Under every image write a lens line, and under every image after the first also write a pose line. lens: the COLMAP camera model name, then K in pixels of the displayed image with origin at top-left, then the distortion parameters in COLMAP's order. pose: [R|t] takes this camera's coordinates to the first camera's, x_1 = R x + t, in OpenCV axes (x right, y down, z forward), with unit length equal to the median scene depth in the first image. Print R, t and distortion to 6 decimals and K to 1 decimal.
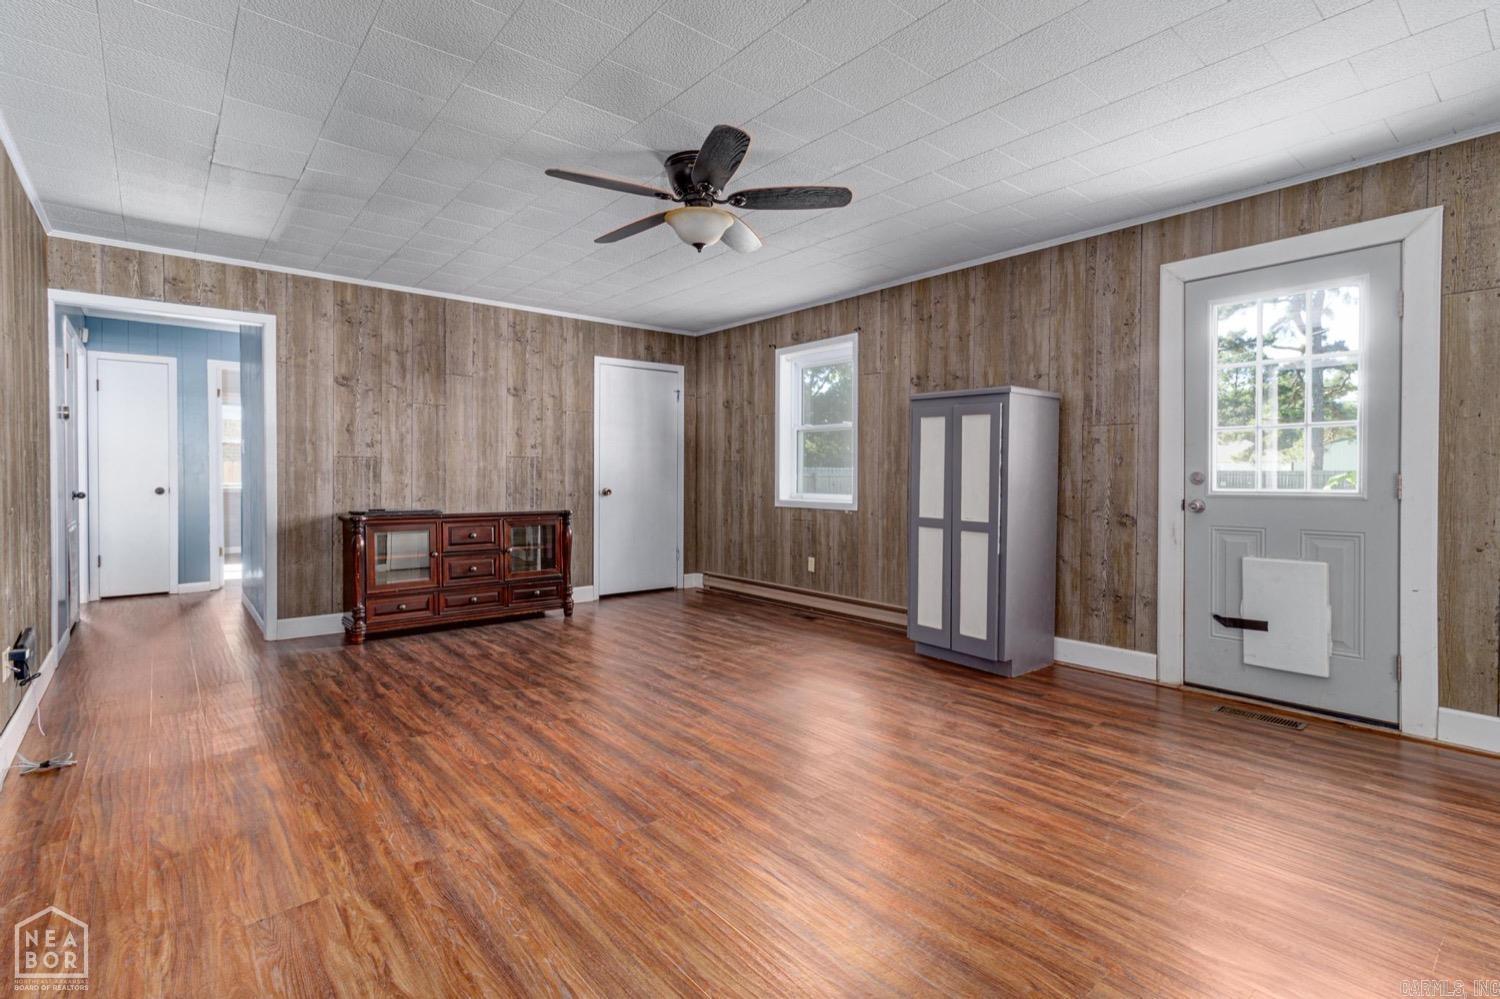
lens RADIAL K [[704.4, 0, 745.3], [0, 704.4, 487.8], [0, 0, 1]] dist [0.002315, 0.000608]
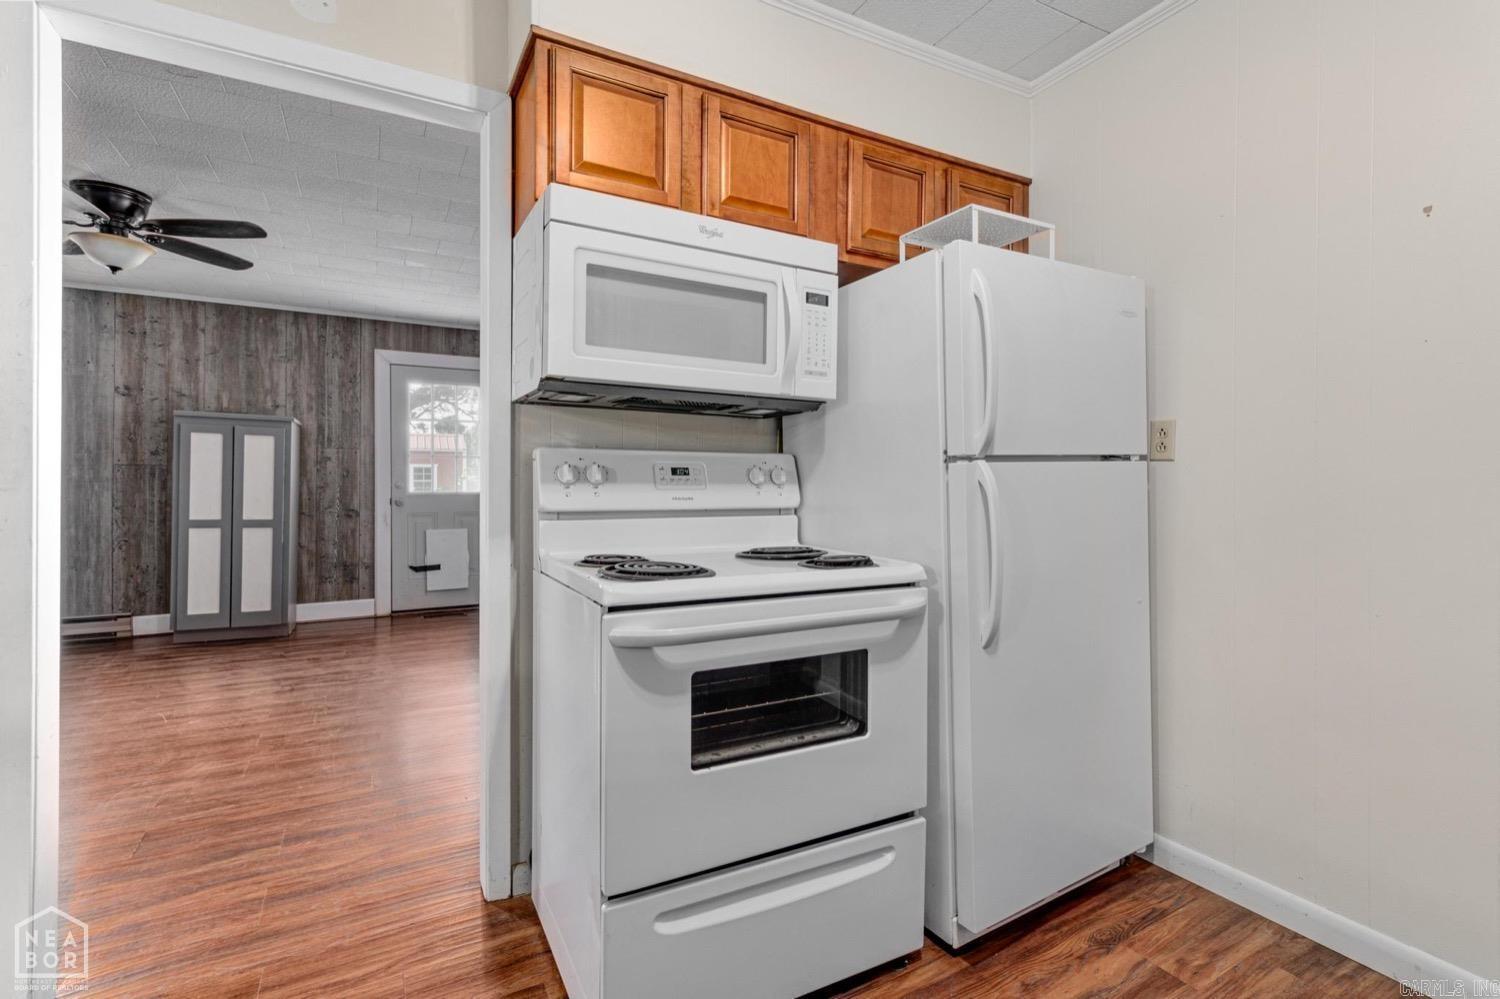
lens RADIAL K [[704.4, 0, 780.8], [0, 704.4, 484.3], [0, 0, 1]] dist [0.002315, 0.000608]
pose [[0.170438, -0.005511, 0.985353, -0.749598], [0.013230, 0.999907, 0.003304, -0.007795], [-0.985280, 0.012473, 0.170495, -0.142297]]
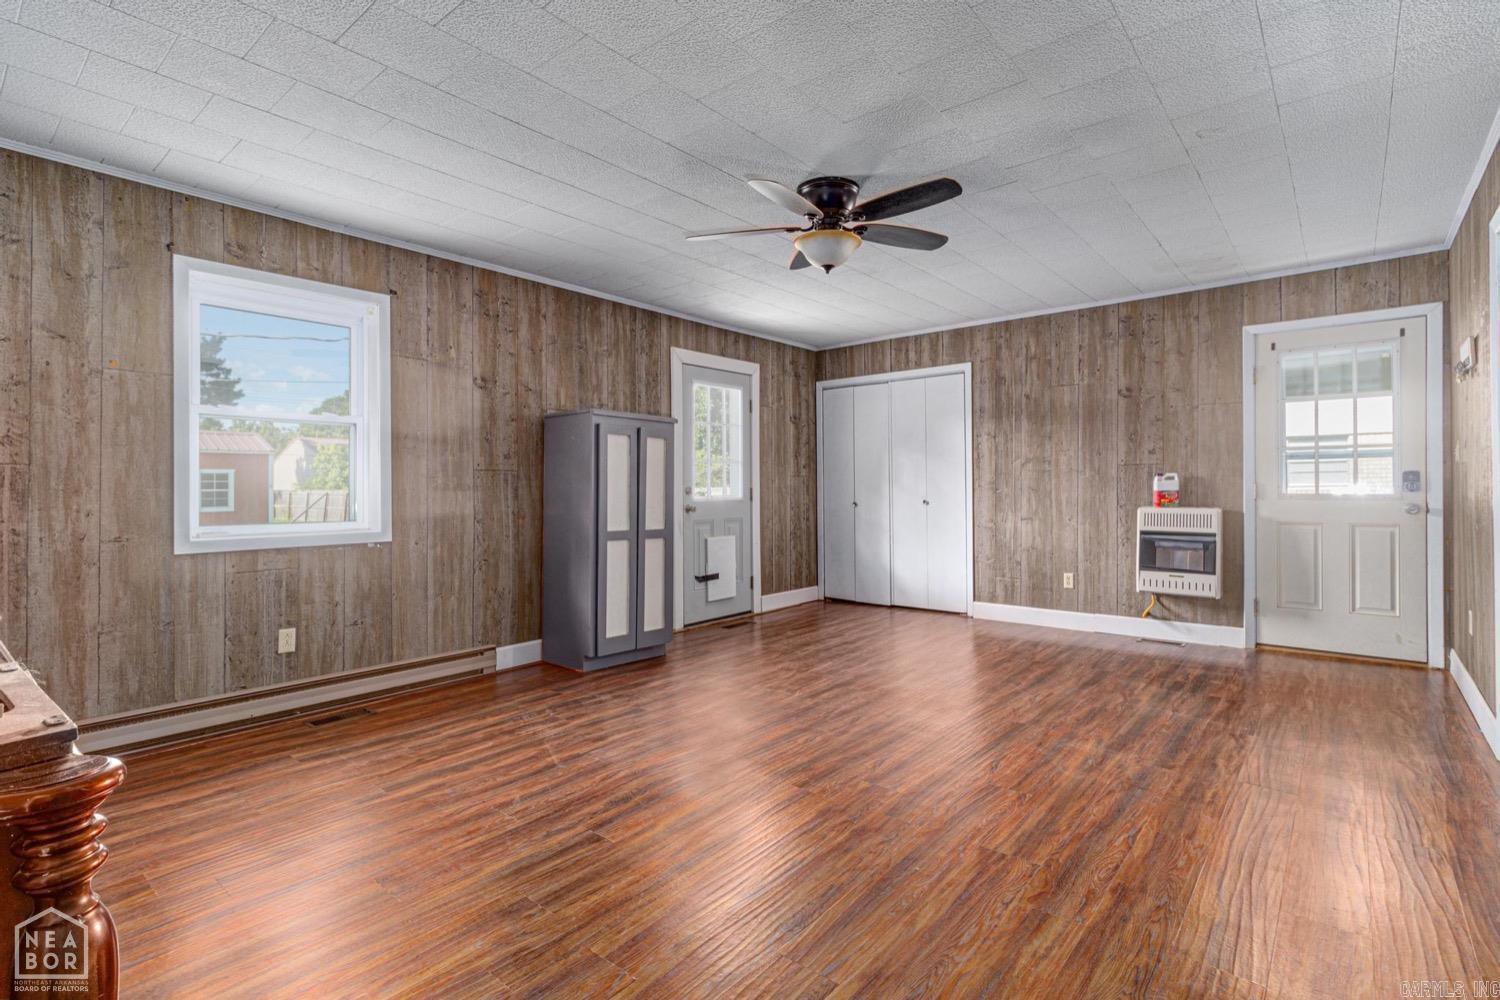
lens RADIAL K [[704.4, 0, 776.7], [0, 704.4, 487.0], [0, 0, 1]] dist [0.002315, 0.000608]
pose [[-0.191789, 0.003151, 0.981431, -0.836225], [0.027568, 0.999618, 0.002178, -0.018764], [-0.981049, 0.027474, -0.191803, 1.002644]]
